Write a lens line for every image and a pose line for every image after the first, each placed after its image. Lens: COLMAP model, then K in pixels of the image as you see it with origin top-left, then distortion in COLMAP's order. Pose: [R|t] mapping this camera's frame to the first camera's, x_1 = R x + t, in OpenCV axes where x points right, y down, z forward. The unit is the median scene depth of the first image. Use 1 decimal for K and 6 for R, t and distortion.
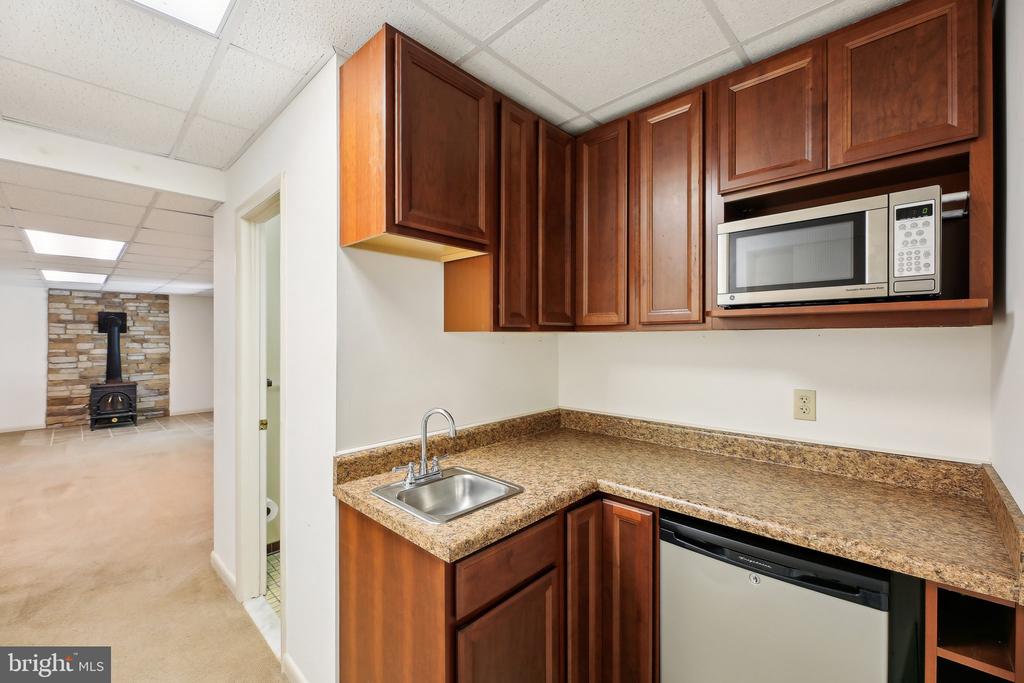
lens RADIAL K [[420.6, 0, 509.8], [0, 420.6, 339.4], [0, 0, 1]] dist [-0.003950, -0.000192]
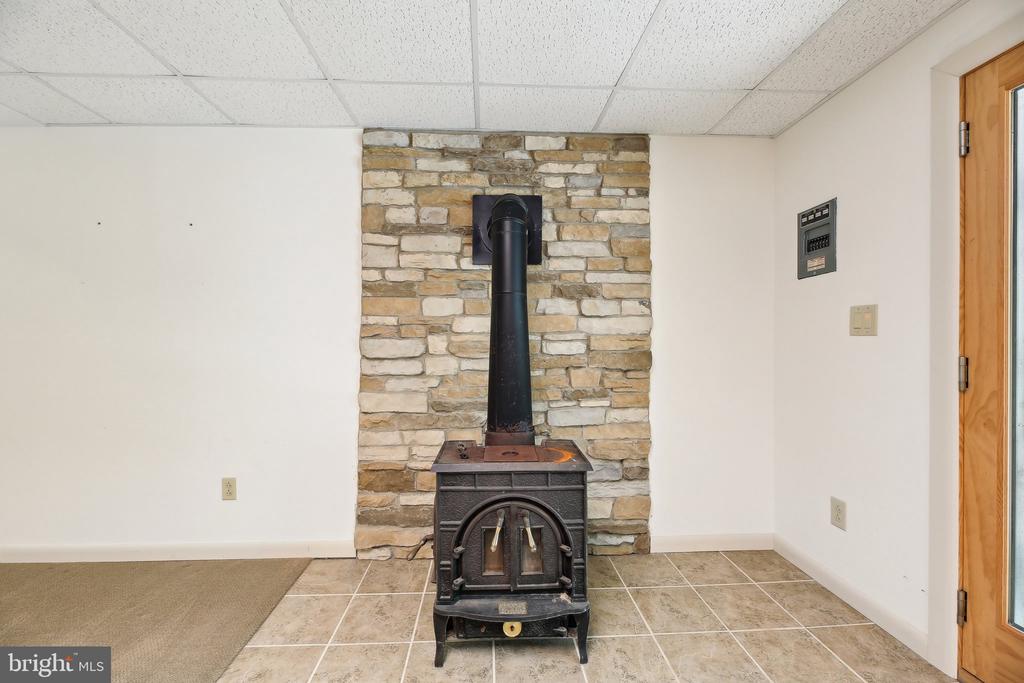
lens RADIAL K [[420.6, 0, 509.0], [0, 420.6, 343.2], [0, 0, 1]] dist [-0.003950, -0.000192]
pose [[0.730366, 0.002182, -0.683052, -0.752924], [-0.002891, 0.999996, 0.000103, 0.042403], [0.683050, 0.001899, 0.730370, 0.793948]]
